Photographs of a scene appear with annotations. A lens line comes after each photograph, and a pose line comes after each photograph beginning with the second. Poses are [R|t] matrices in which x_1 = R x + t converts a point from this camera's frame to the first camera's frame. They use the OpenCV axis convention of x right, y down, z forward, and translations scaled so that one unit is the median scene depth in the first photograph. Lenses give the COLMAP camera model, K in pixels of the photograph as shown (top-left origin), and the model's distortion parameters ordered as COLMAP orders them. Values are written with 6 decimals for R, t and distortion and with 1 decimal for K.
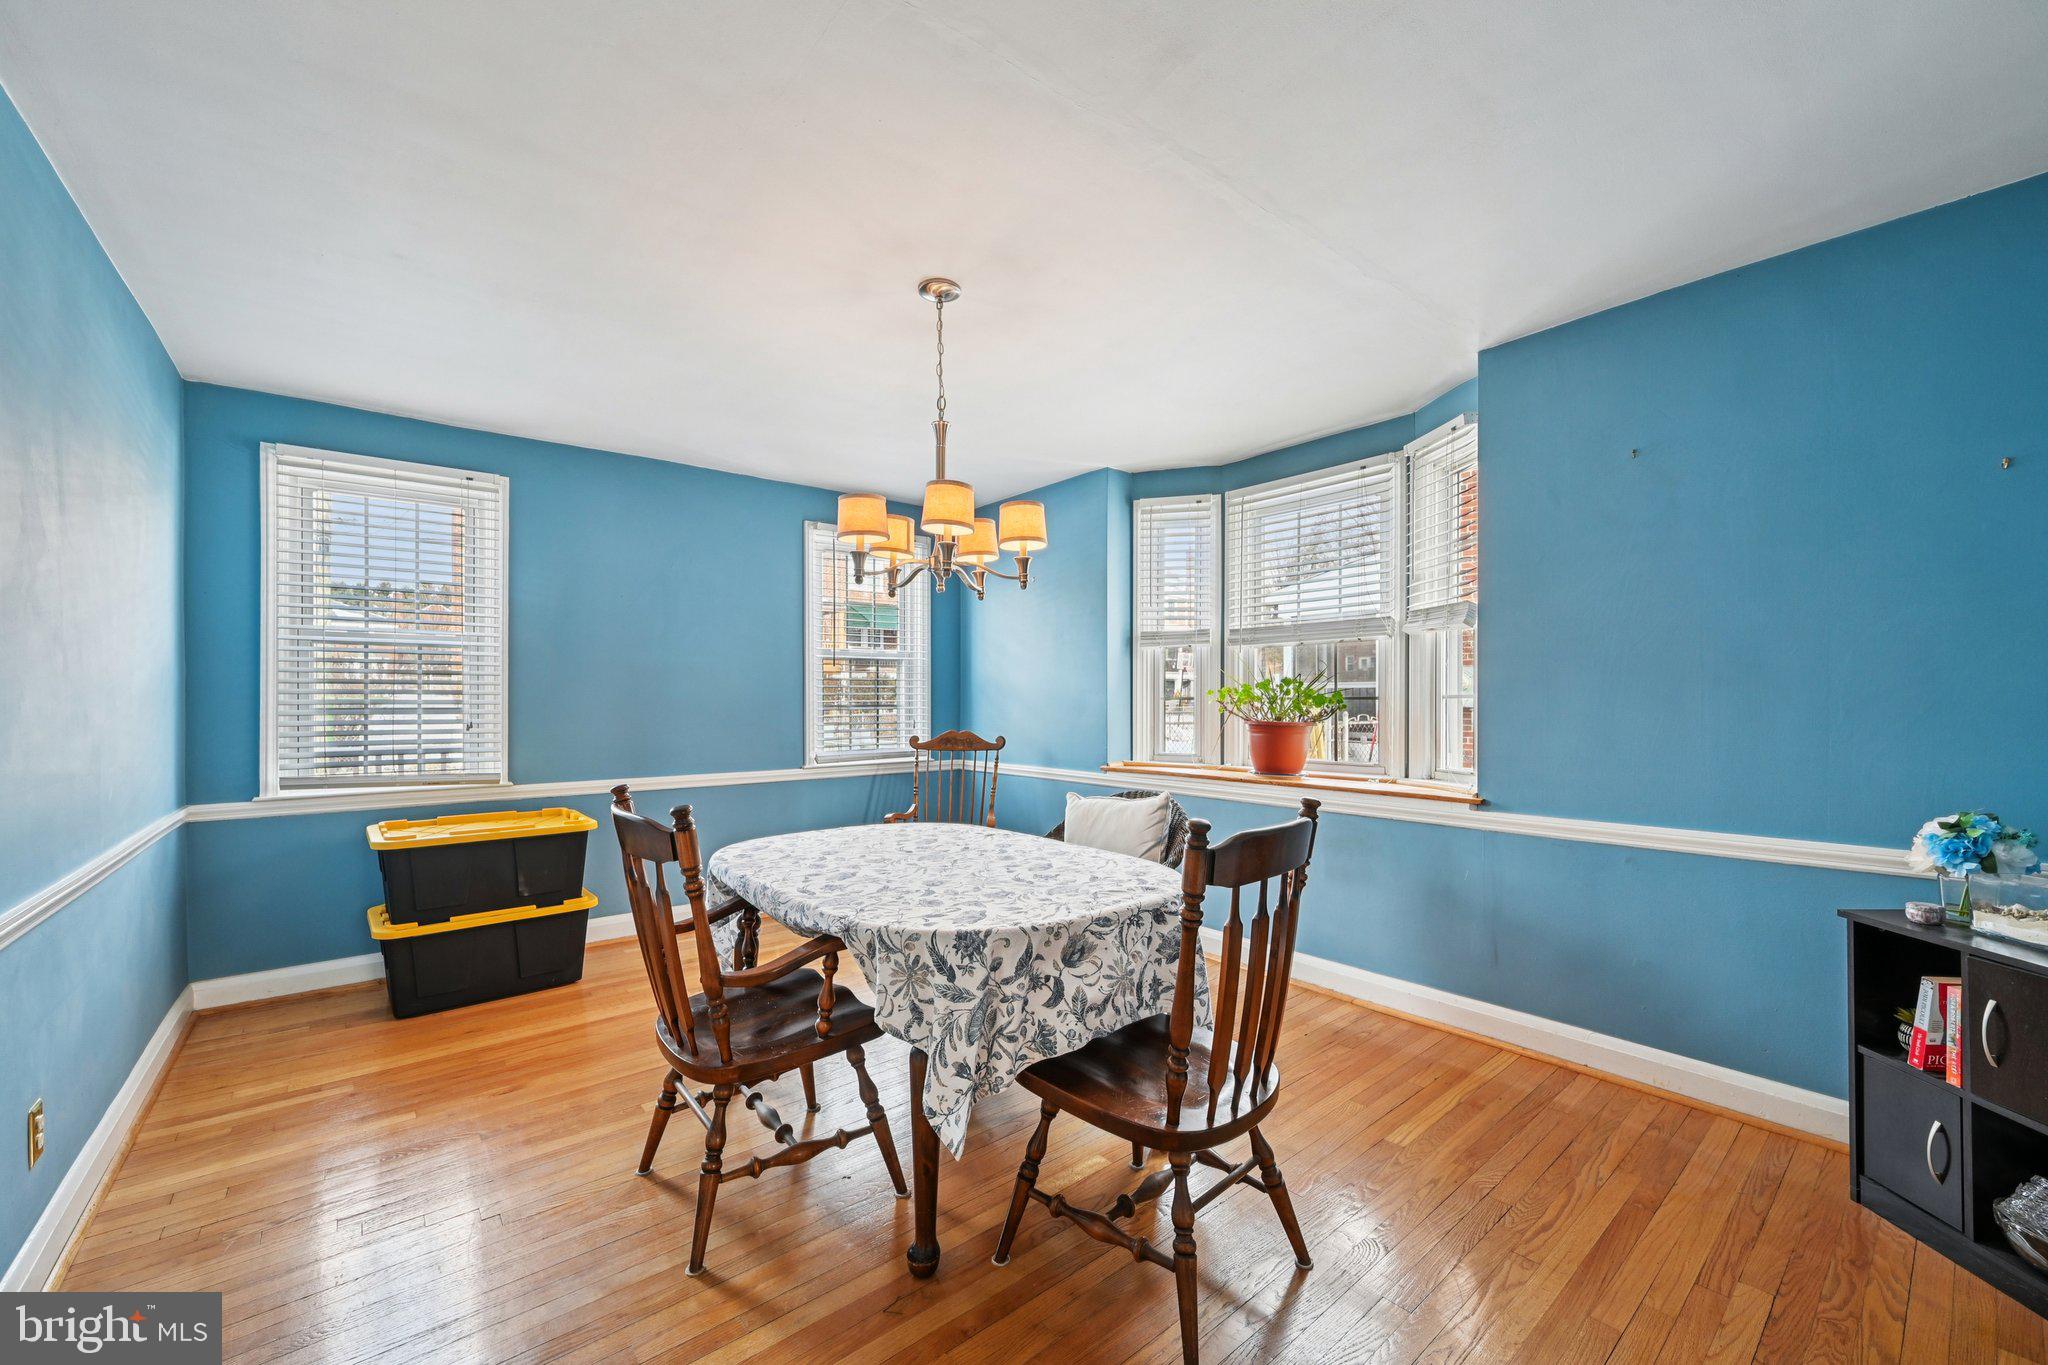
lens RADIAL K [[802.5, 0, 1018.0], [0, 802.5, 691.6], [0, 0, 1]] dist [-0.001031, -0.000729]
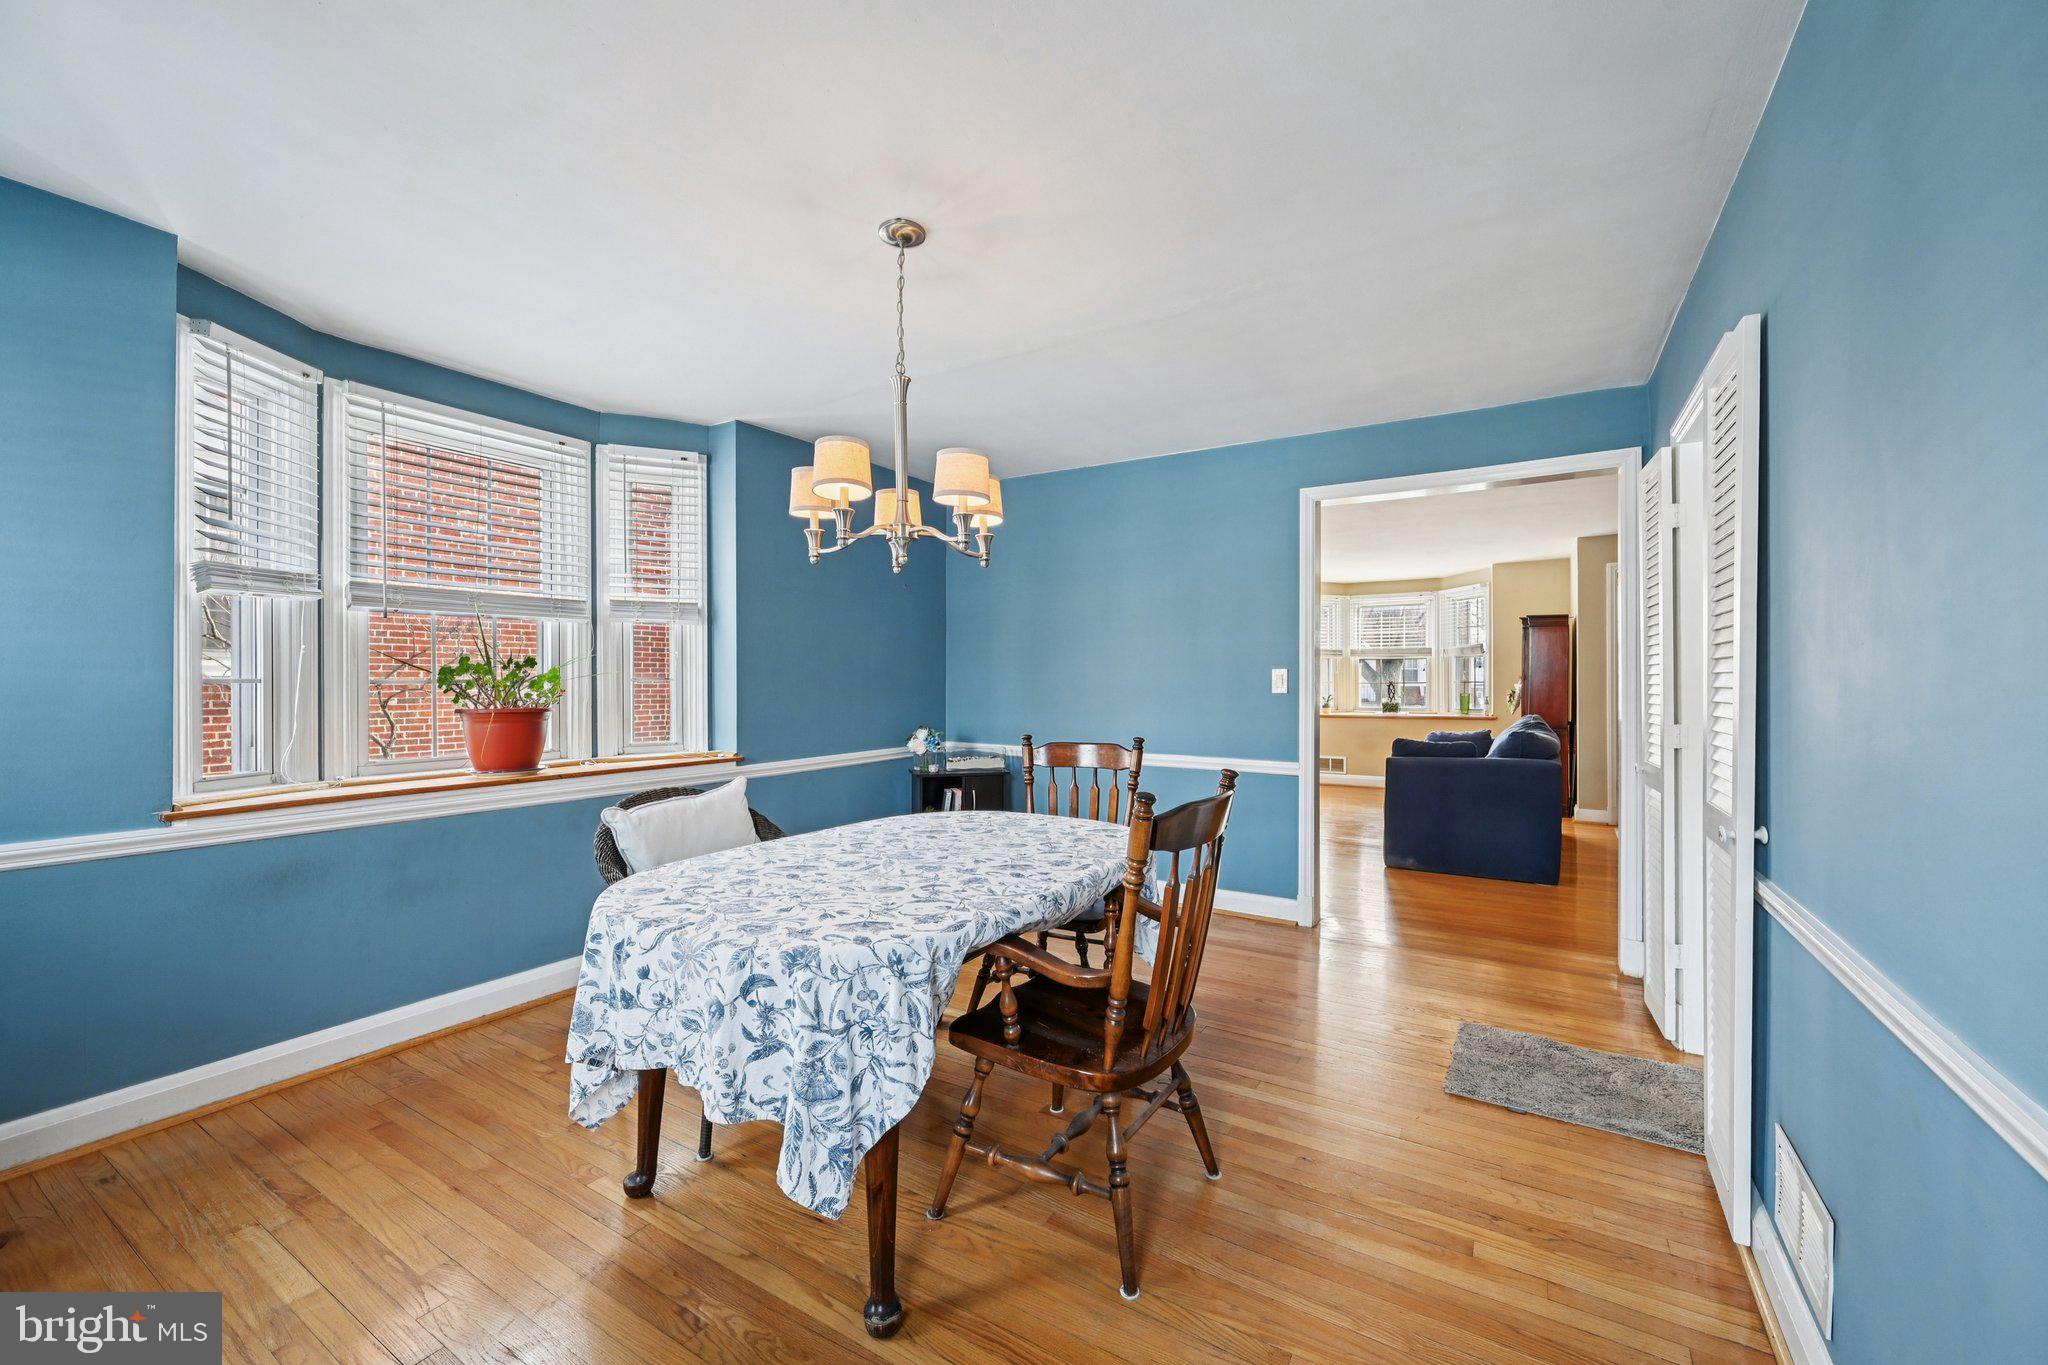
lens RADIAL K [[802.5, 0, 1024.7], [0, 802.5, 682.8], [0, 0, 1]] dist [-0.001031, -0.000729]
pose [[-0.313254, -0.006547, 0.949647, -0.888360], [-0.011821, 0.999926, 0.002994, 0.001808], [-0.949596, -0.010288, -0.313308, 1.022056]]
